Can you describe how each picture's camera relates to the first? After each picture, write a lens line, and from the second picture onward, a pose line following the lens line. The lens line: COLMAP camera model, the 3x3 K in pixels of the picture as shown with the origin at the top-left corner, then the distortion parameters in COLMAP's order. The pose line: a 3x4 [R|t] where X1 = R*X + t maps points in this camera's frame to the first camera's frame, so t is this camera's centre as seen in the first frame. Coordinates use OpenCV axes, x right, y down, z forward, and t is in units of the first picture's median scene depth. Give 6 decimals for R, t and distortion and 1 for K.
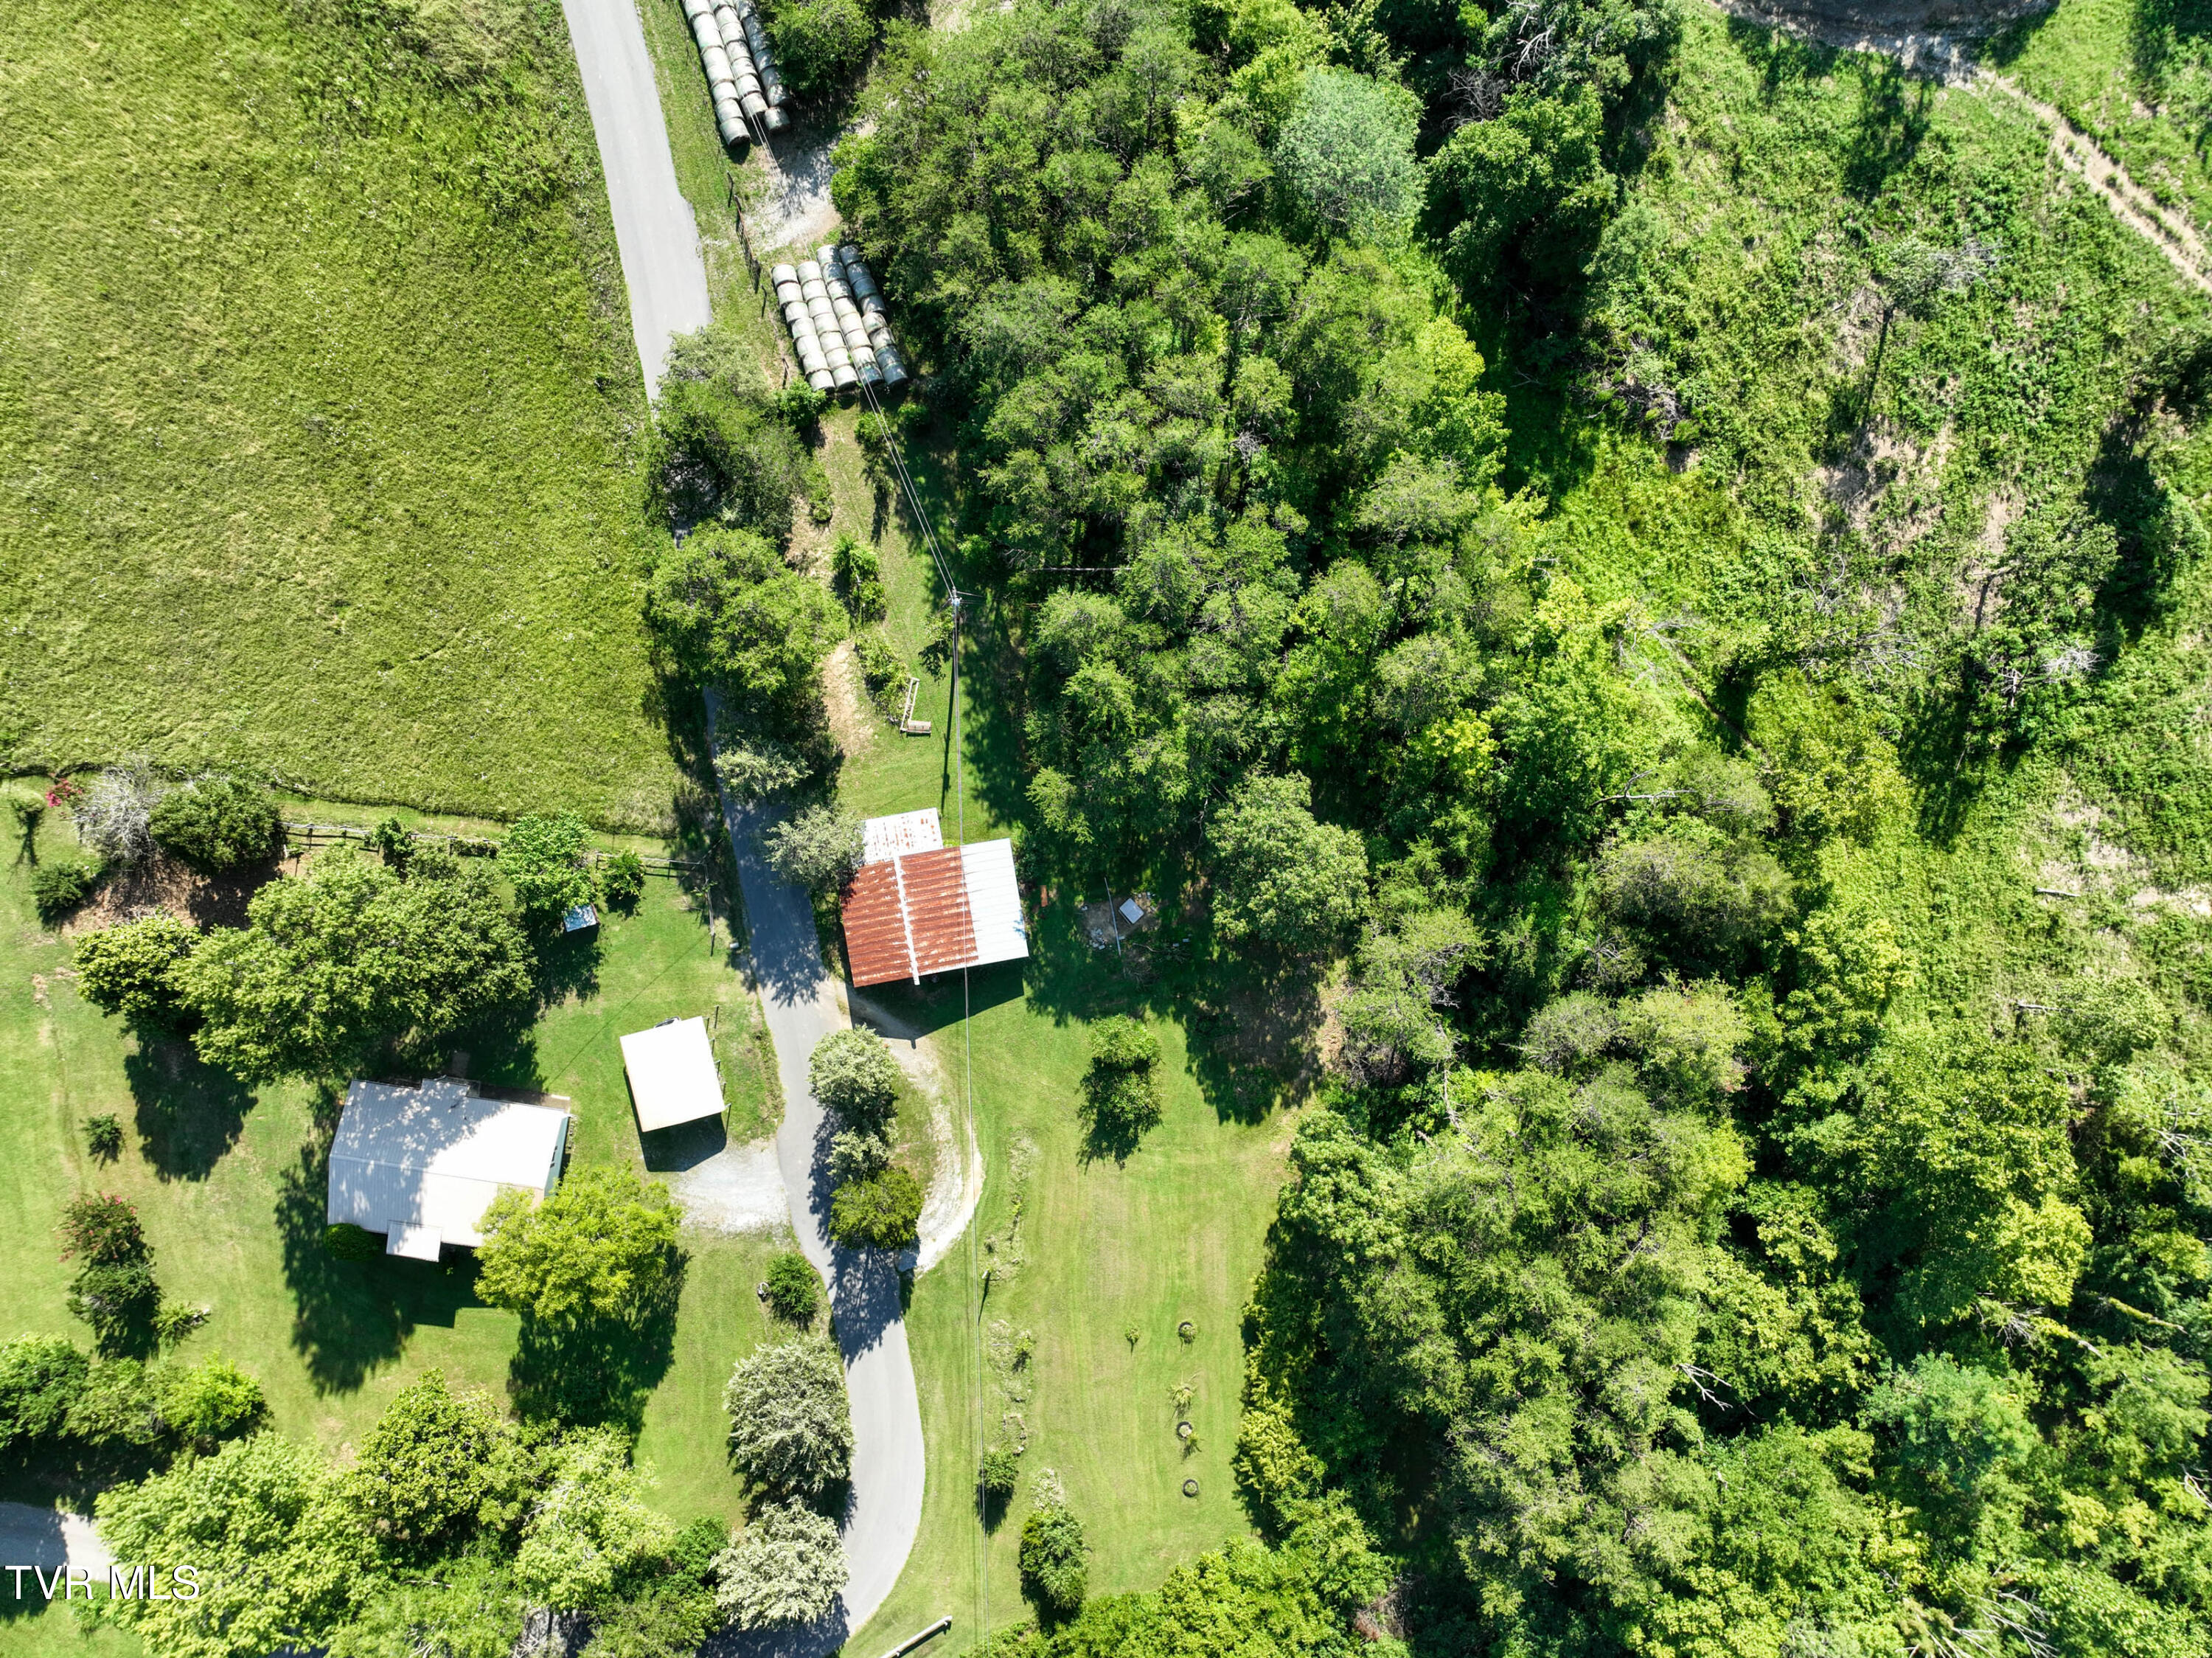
lens RADIAL K [[1554.7, 0, 1113.6], [0, 1554.7, 813.4], [0, 0, 1]] dist [-0.005193, 0.024311]
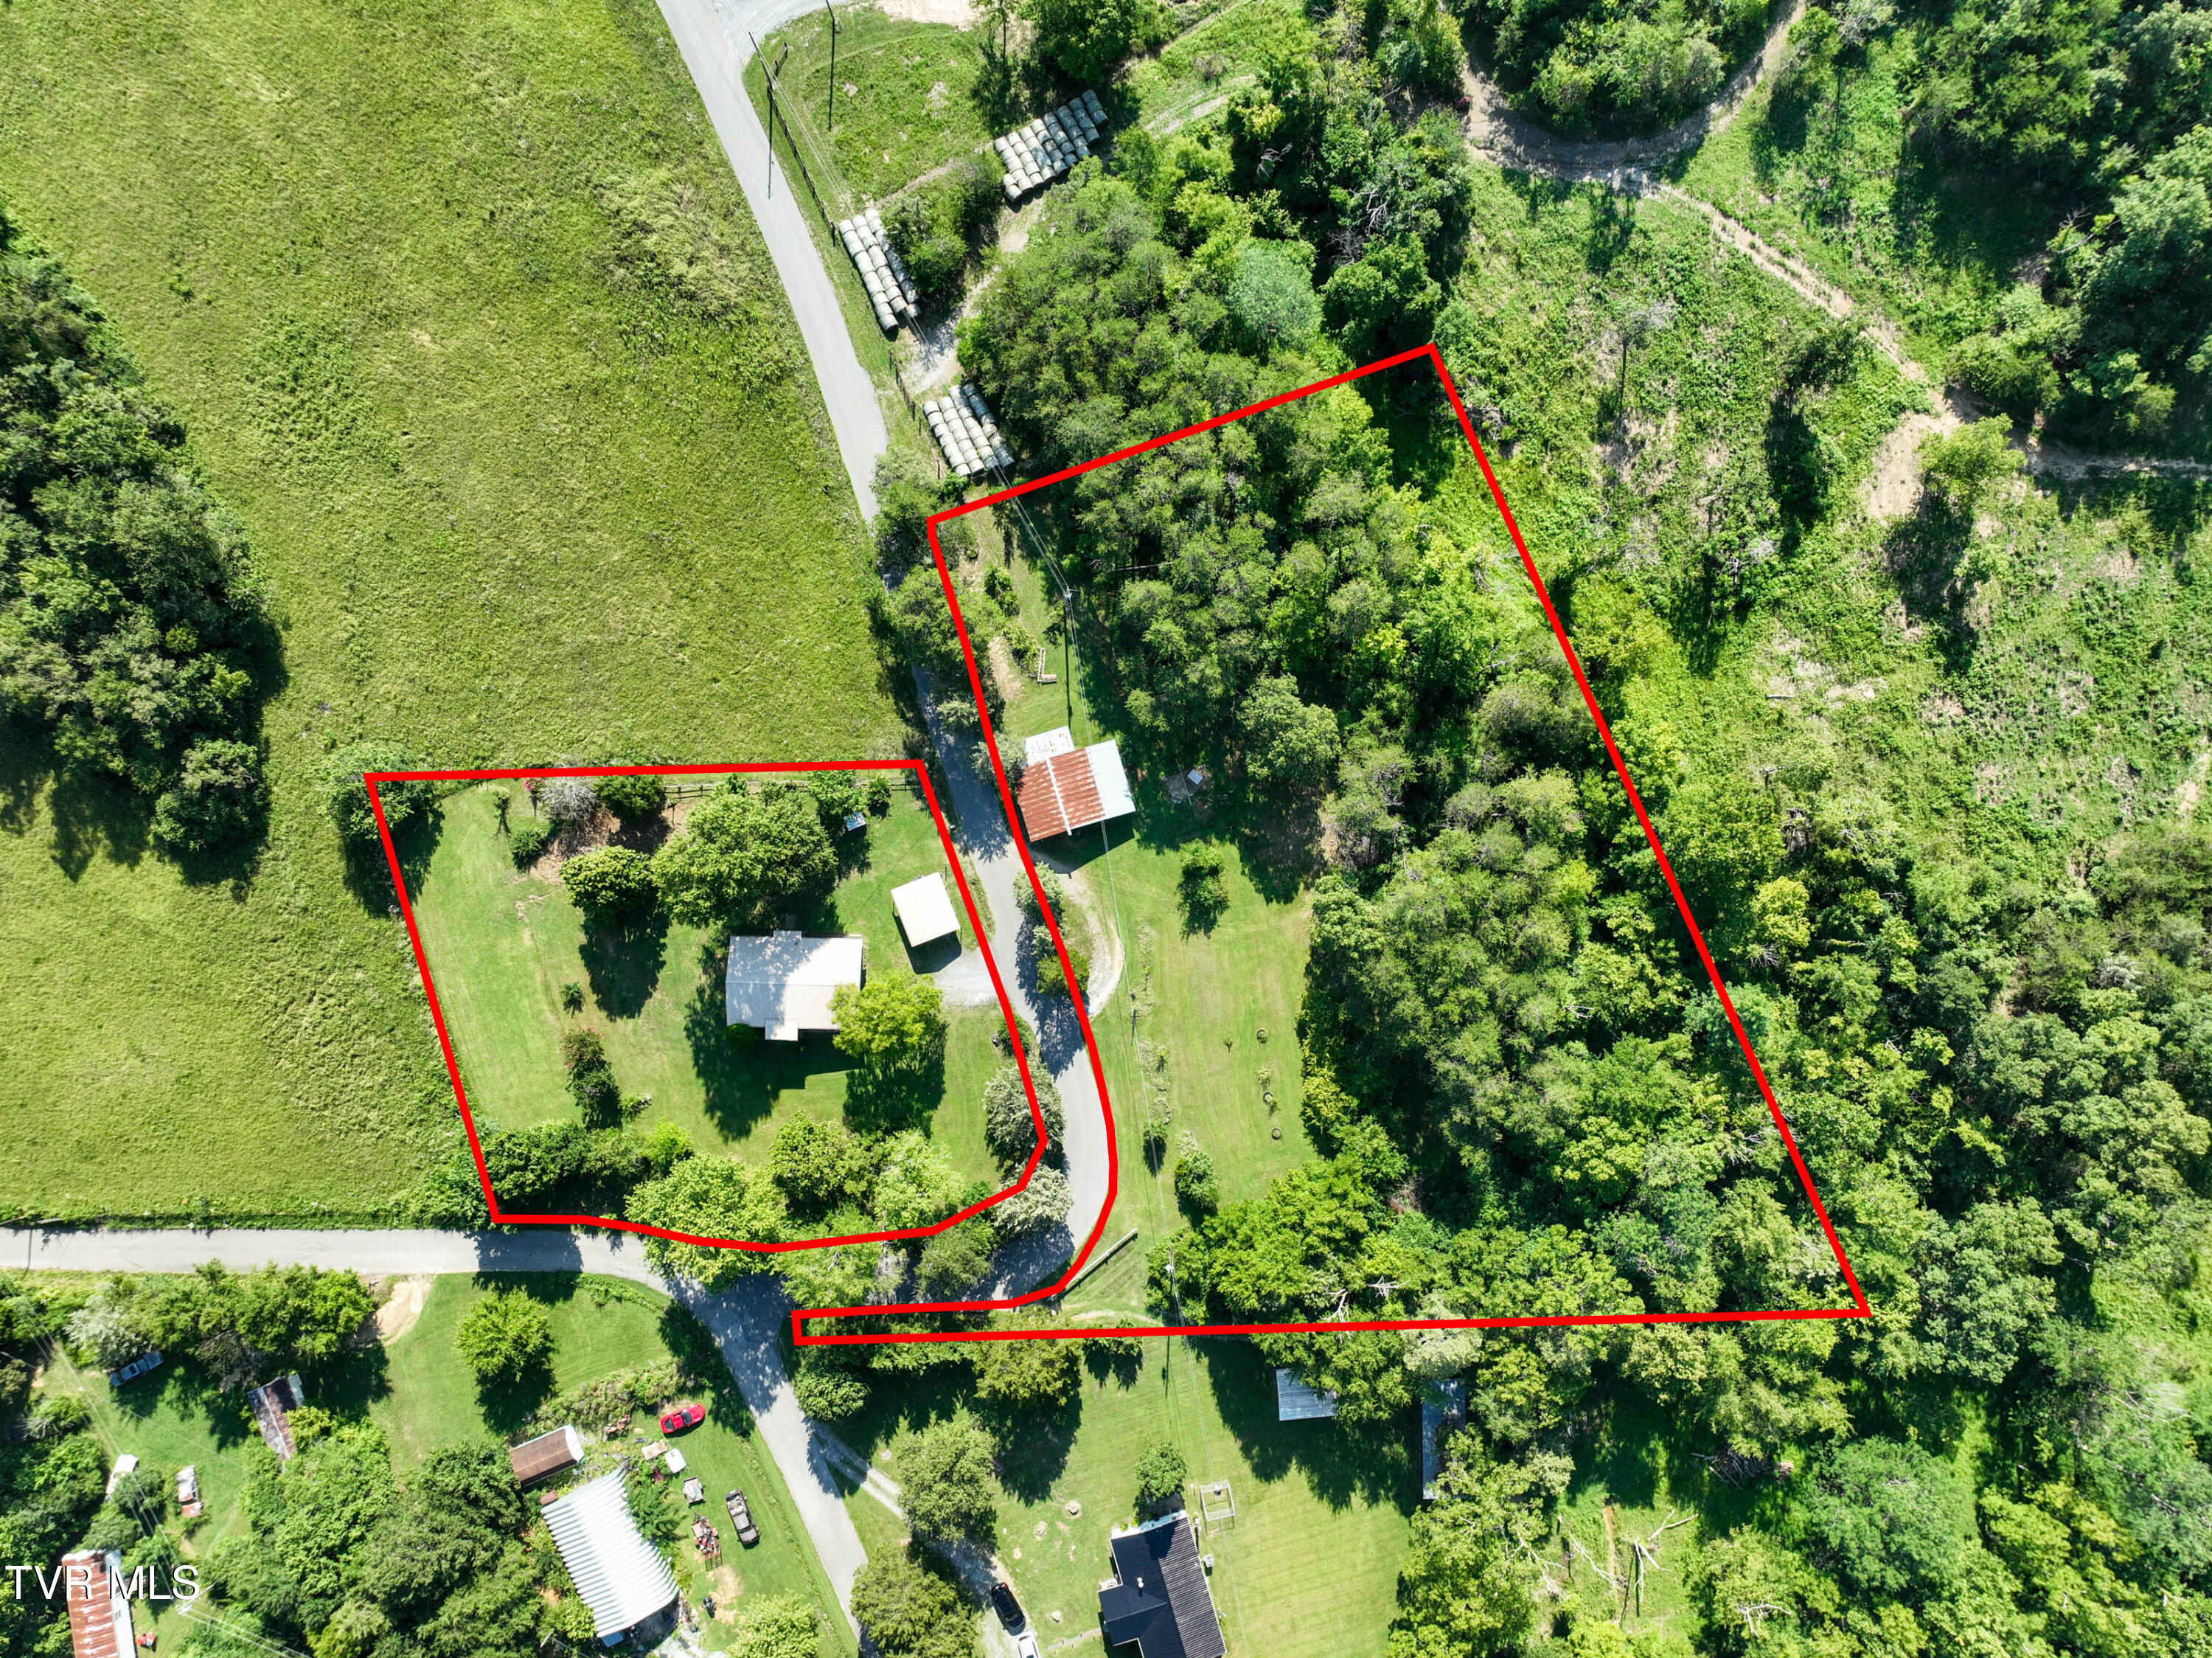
lens RADIAL K [[1555.0, 0, 1115.0], [0, 1555.0, 816.0], [0, 0, 1]] dist [0.004580, 0.000018]
pose [[0.992486, -0.122254, -0.005118, -0.067606], [0.122241, 0.992497, -0.002646, 0.097522], [0.005403, 0.002001, 0.999983, -0.597158]]
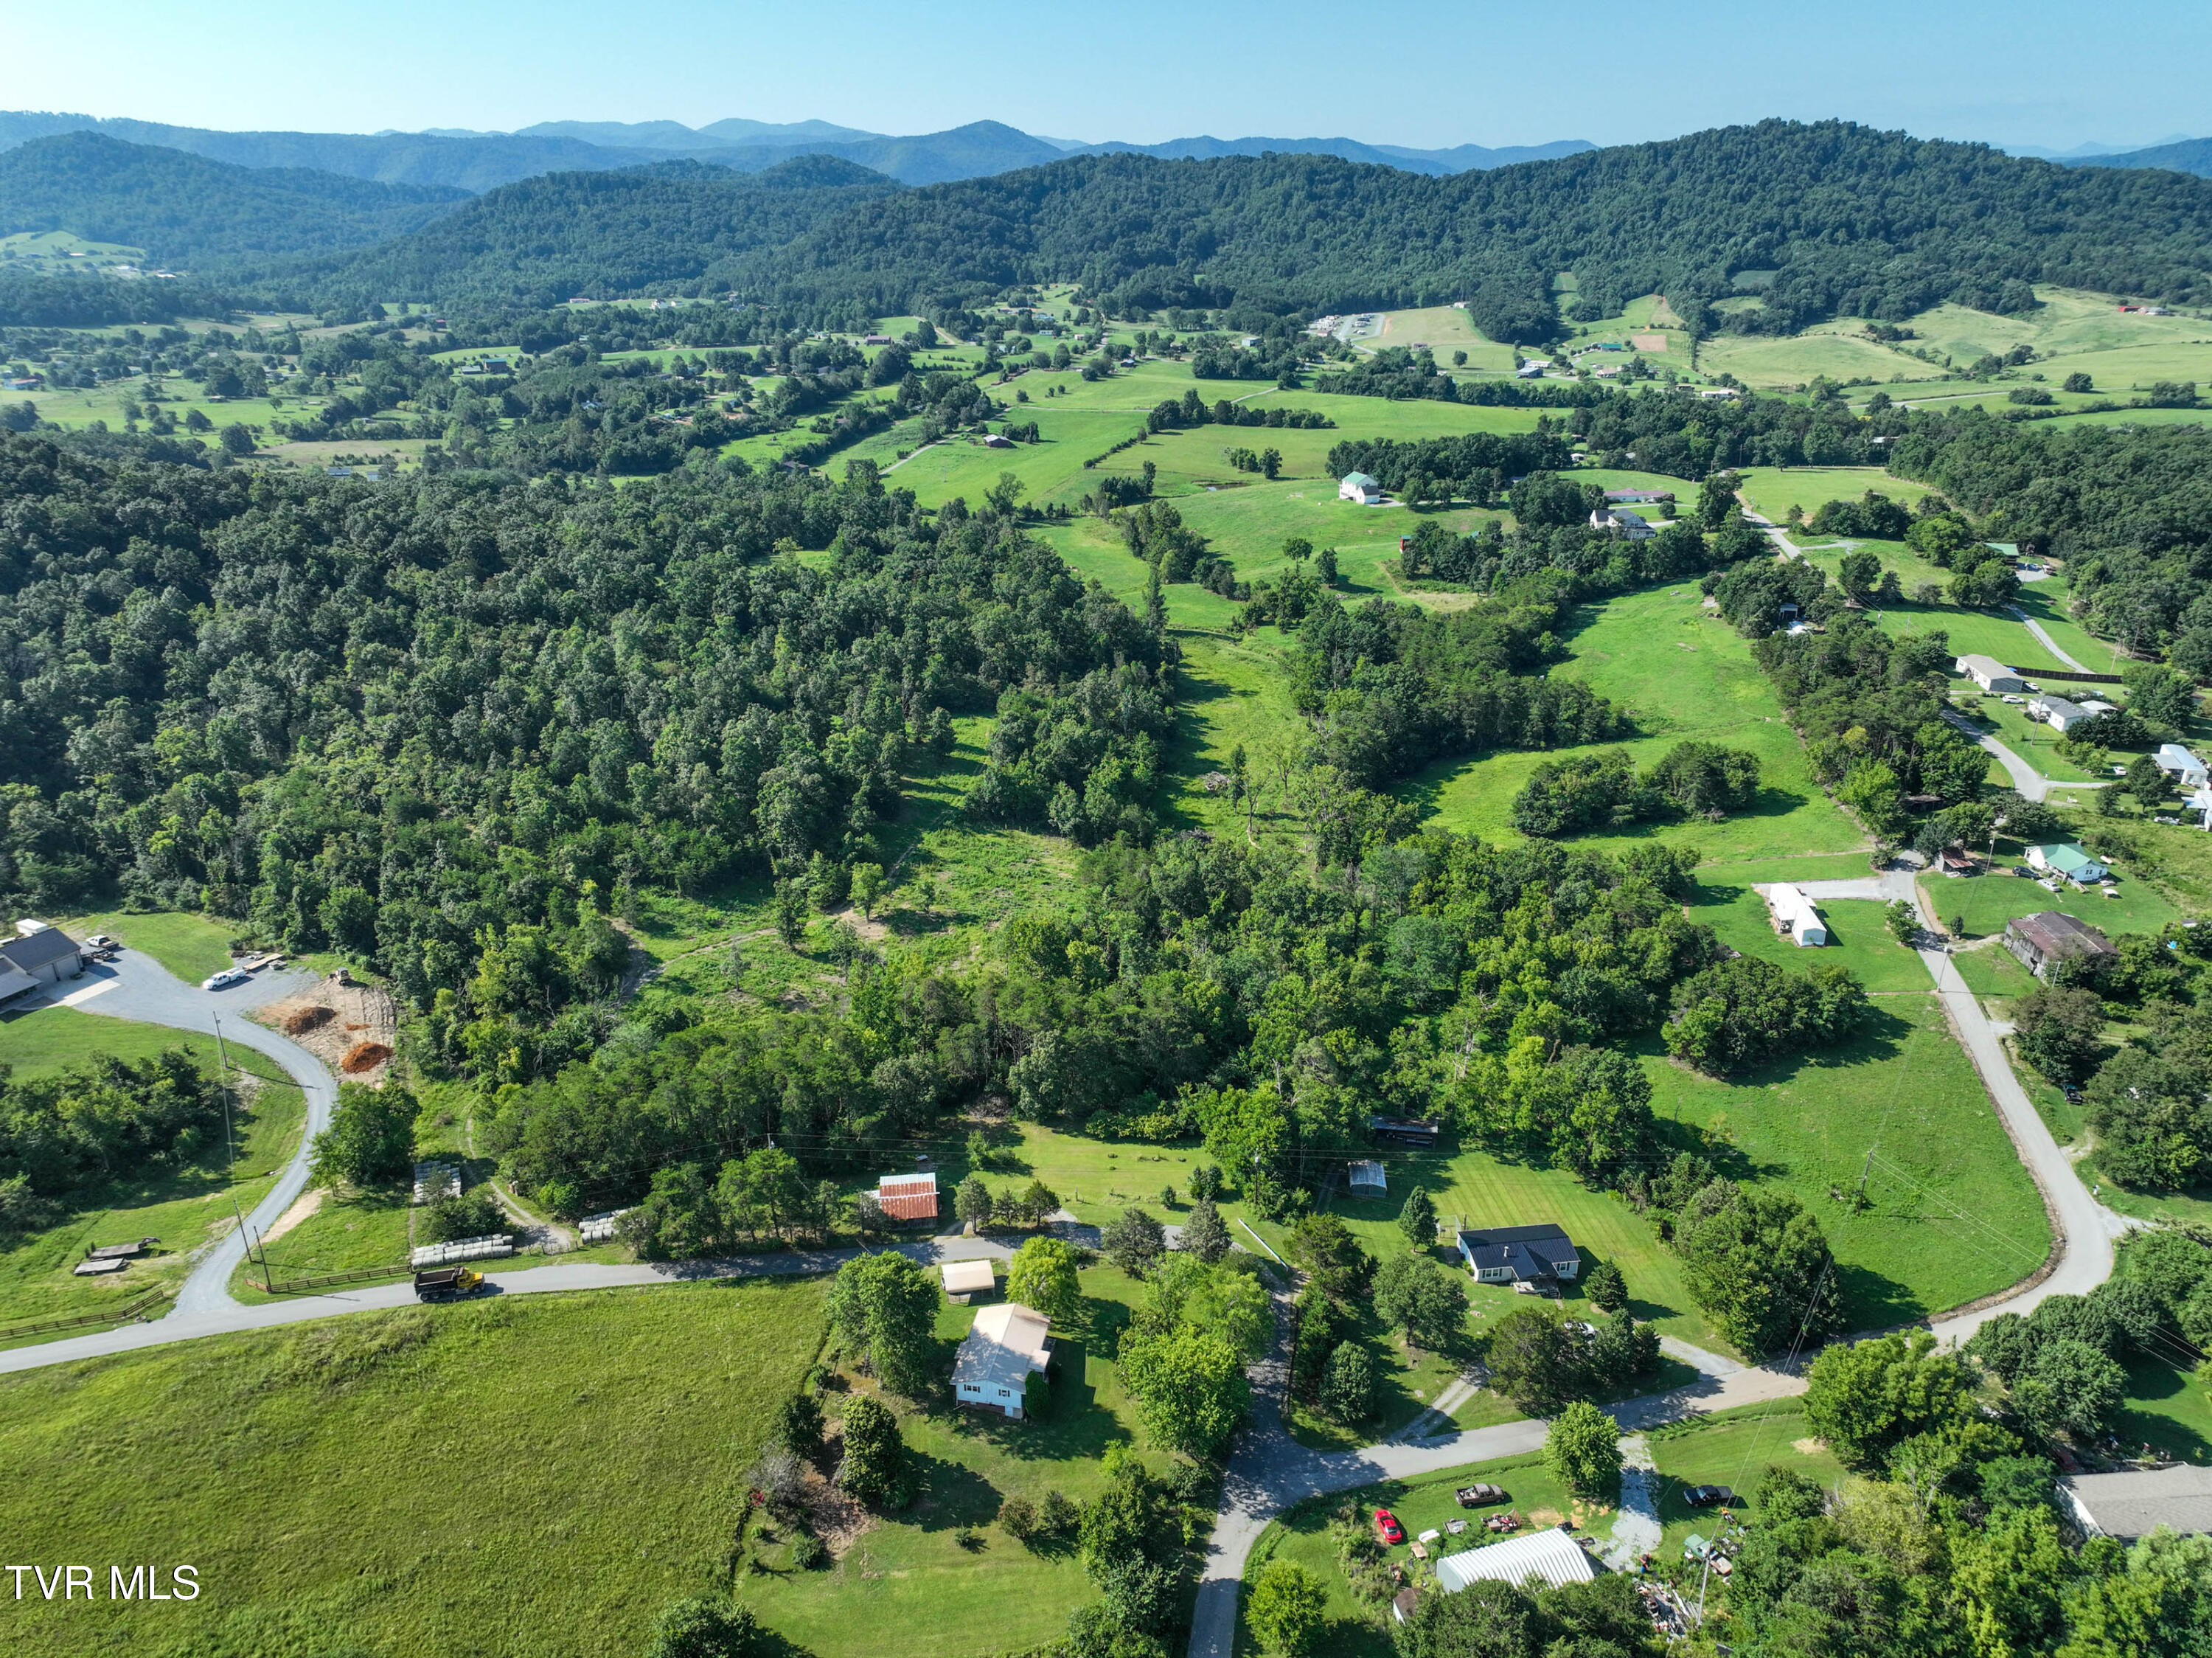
lens RADIAL K [[1554.7, 0, 1113.6], [0, 1554.7, 813.4], [0, 0, 1]] dist [-0.005193, 0.024311]
pose [[0.032184, -0.382001, 0.923601, -1.872859], [0.998635, 0.050314, -0.013988, 0.346469], [-0.041126, 0.922791, 0.383099, -0.326613]]
